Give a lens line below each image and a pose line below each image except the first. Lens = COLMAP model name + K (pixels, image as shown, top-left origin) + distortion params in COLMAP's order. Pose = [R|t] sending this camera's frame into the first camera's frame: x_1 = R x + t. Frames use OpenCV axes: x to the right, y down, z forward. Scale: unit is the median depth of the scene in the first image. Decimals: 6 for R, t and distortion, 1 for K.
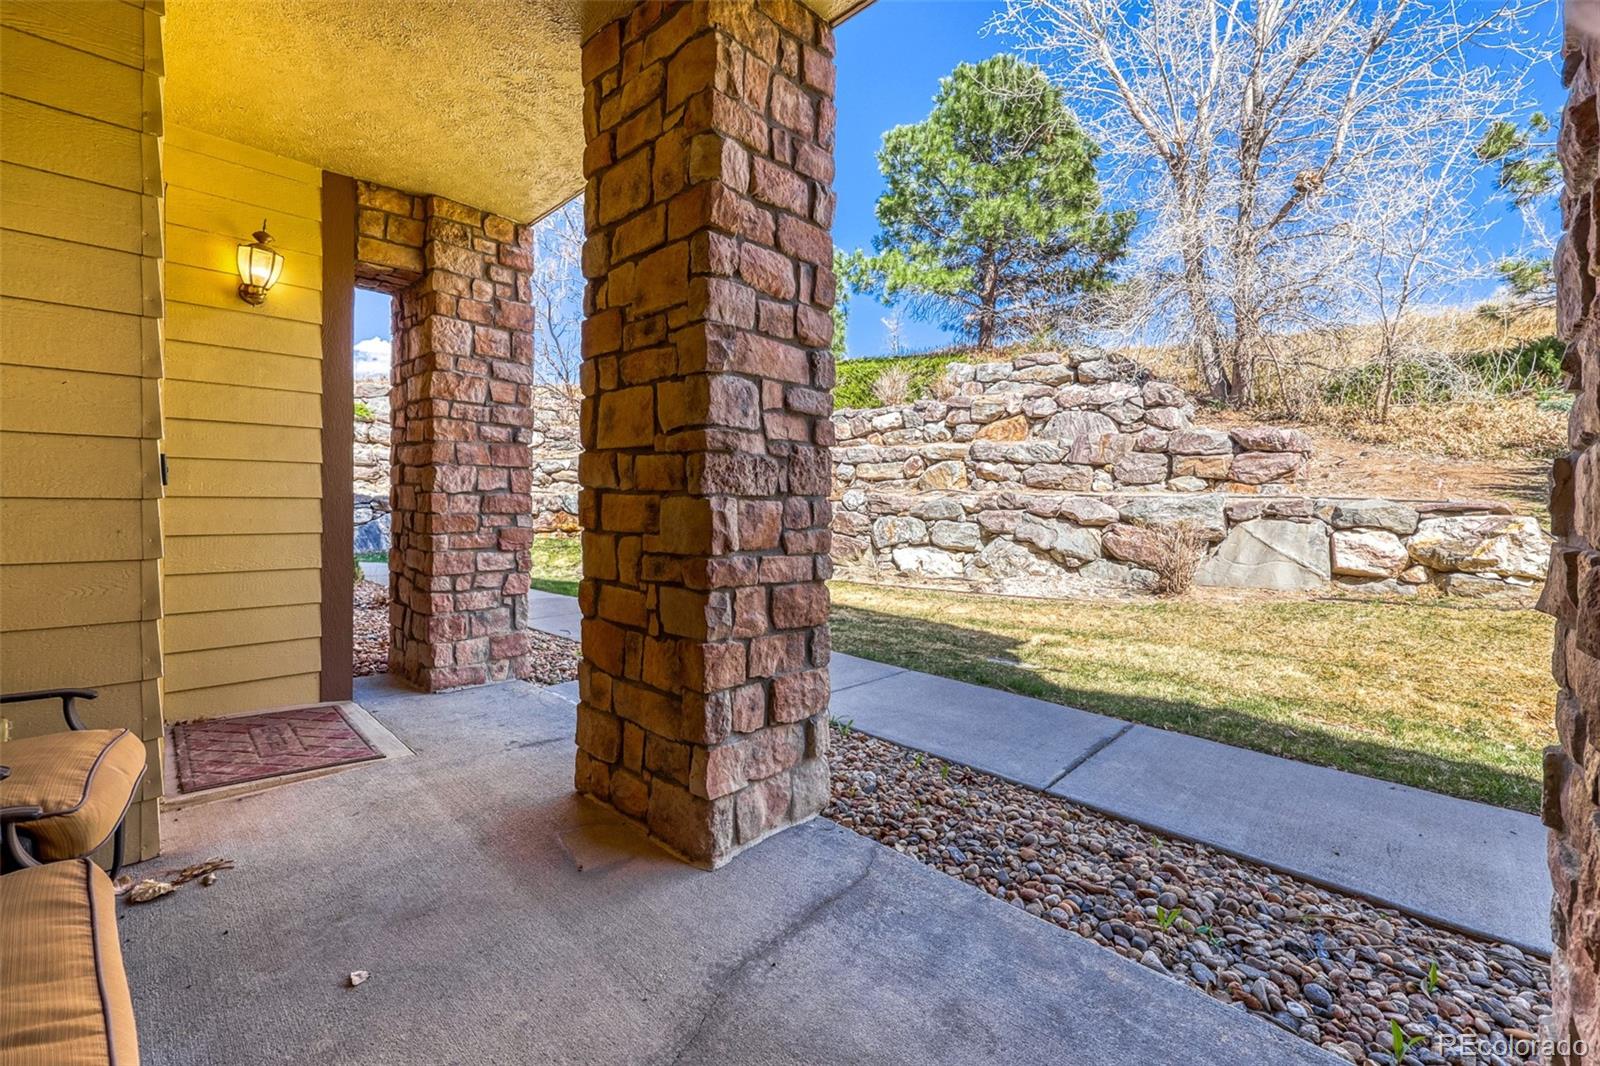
lens RADIAL K [[671.9, 0, 799.8], [0, 671.9, 499.3], [0, 0, 1]] dist [0.000244, -0.000006]
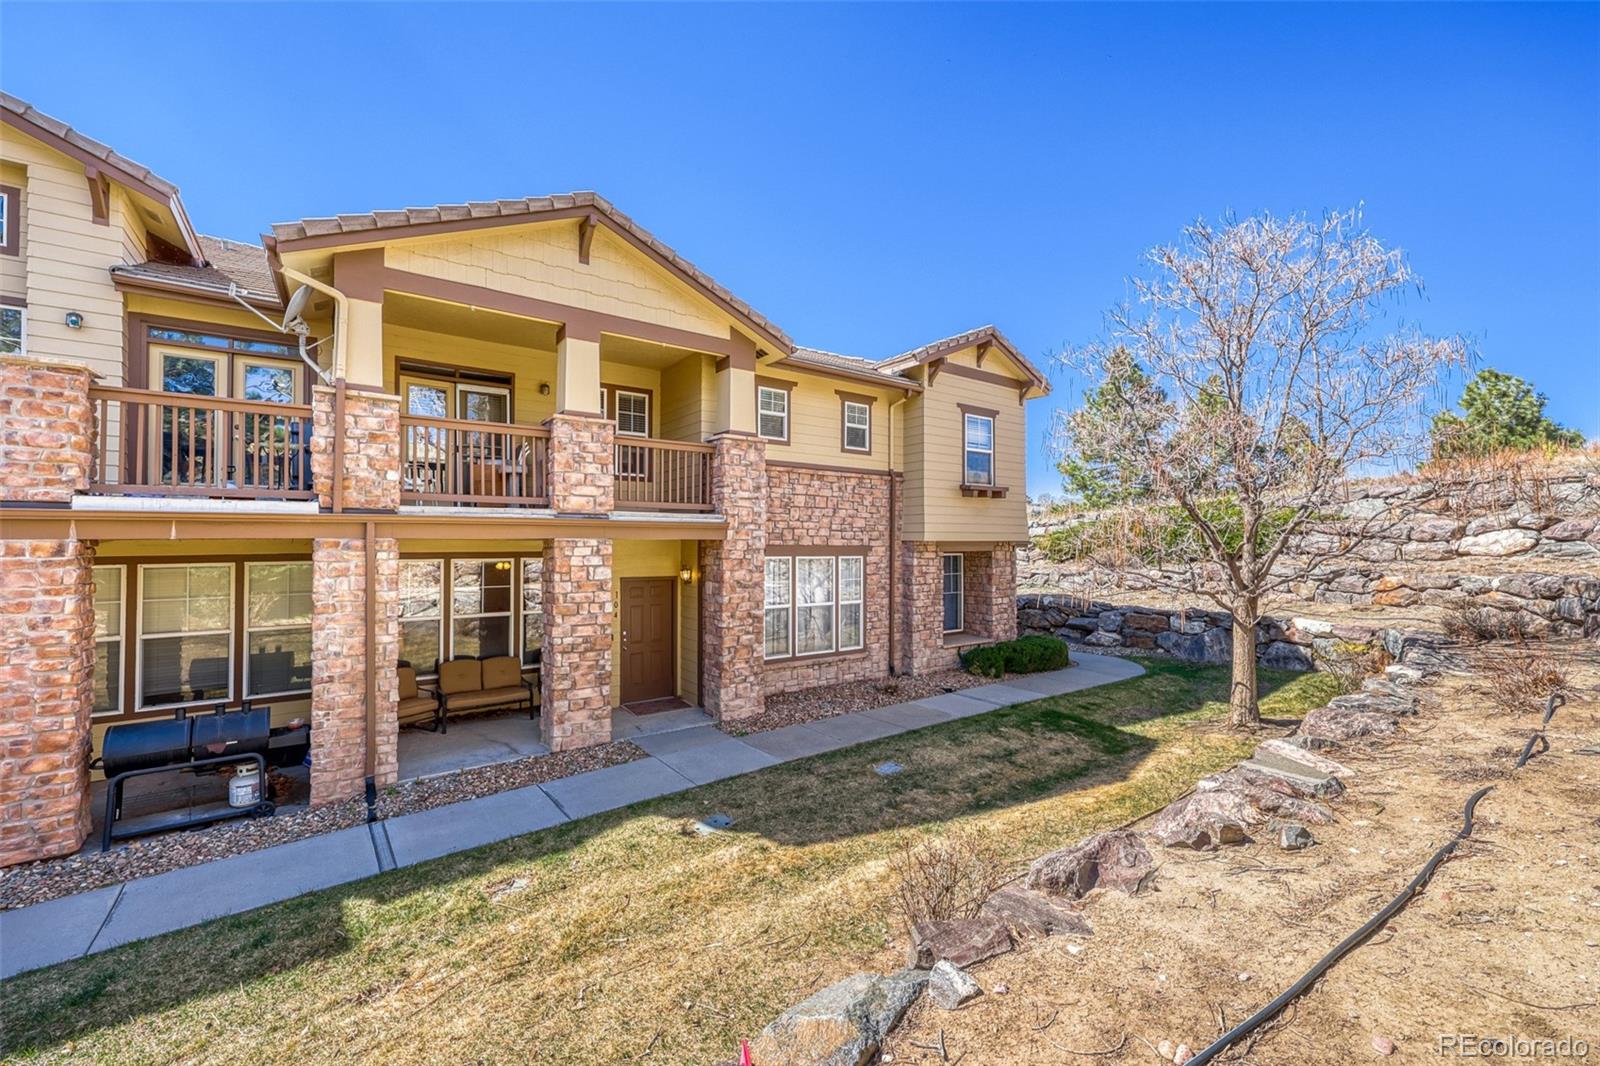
lens RADIAL K [[645.2, 0, 800.7], [0, 645.2, 530.4], [0, 0, 1]] dist [-0.000490, -0.000176]
pose [[-0.150830, -0.027737, -0.988170, 2.051342], [-0.001751, 0.999612, -0.027791, -0.406325], [0.988558, -0.002462, -0.150820, 1.760551]]
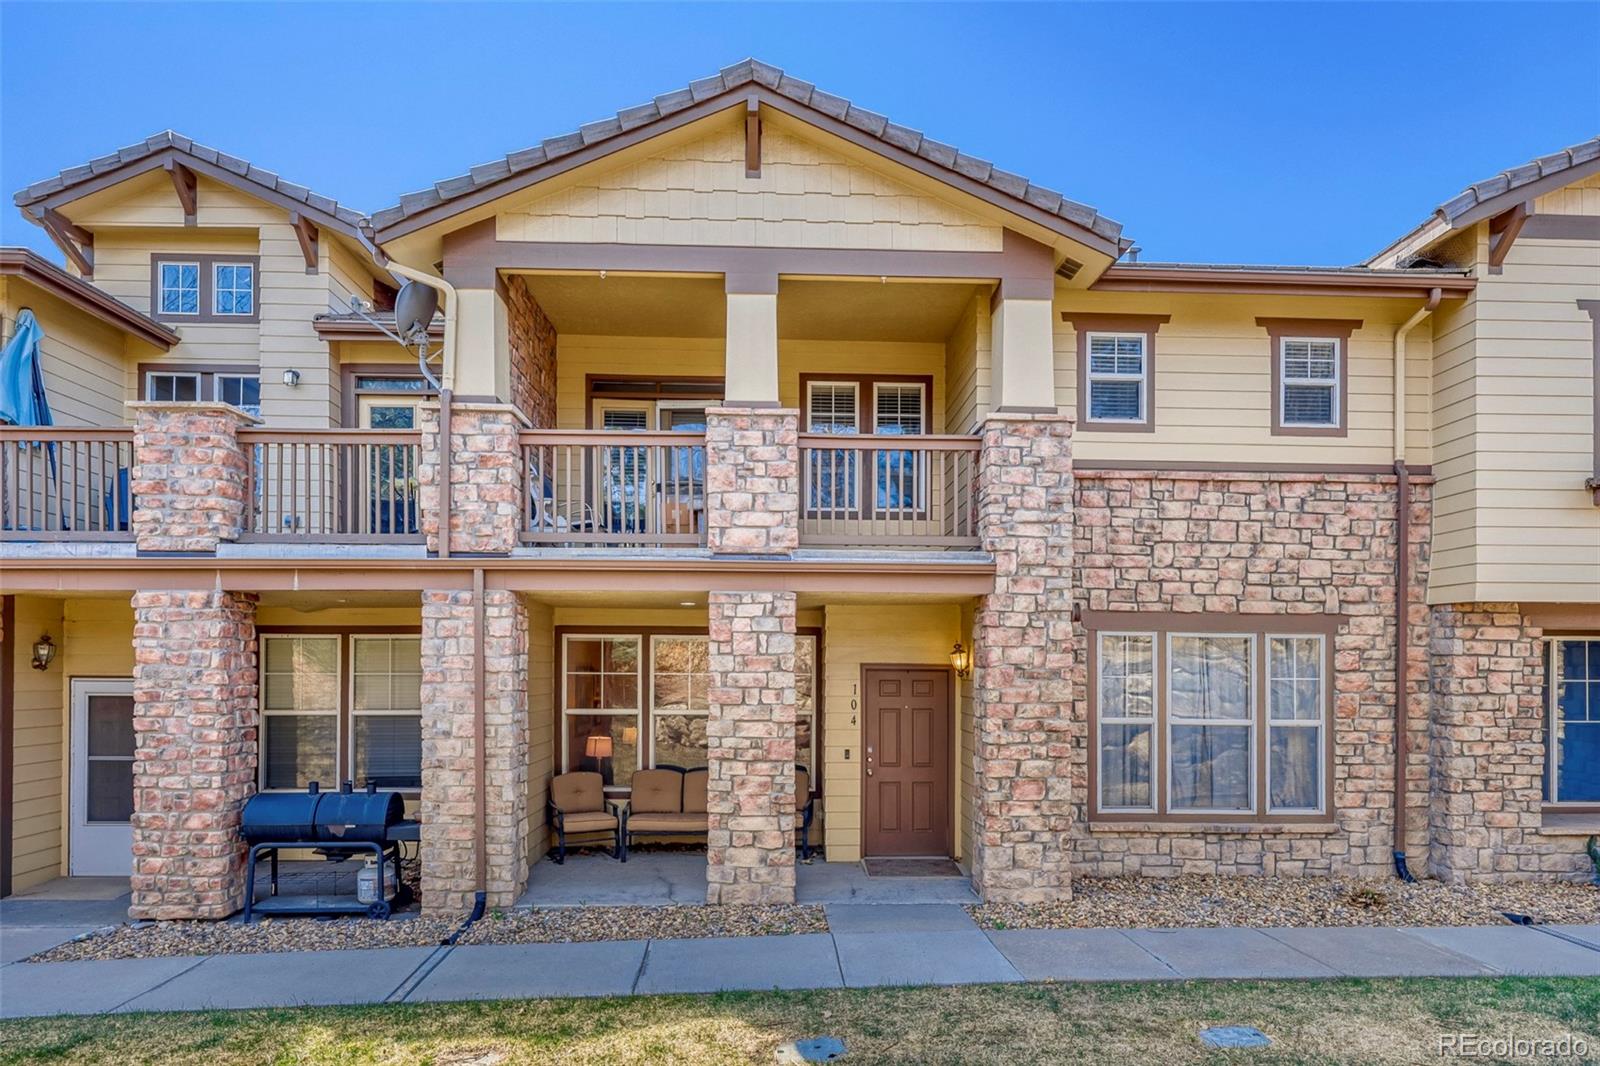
lens RADIAL K [[927.3, 0, 801.4], [0, 927.3, 656.7], [0, 0, 1]] dist [-0.001494, -0.000443]
pose [[-0.676372, -0.019314, -0.736307, 1.440281], [-0.010692, 0.999808, -0.016404, -0.252519], [0.736482, -0.003223, -0.676449, 2.214511]]
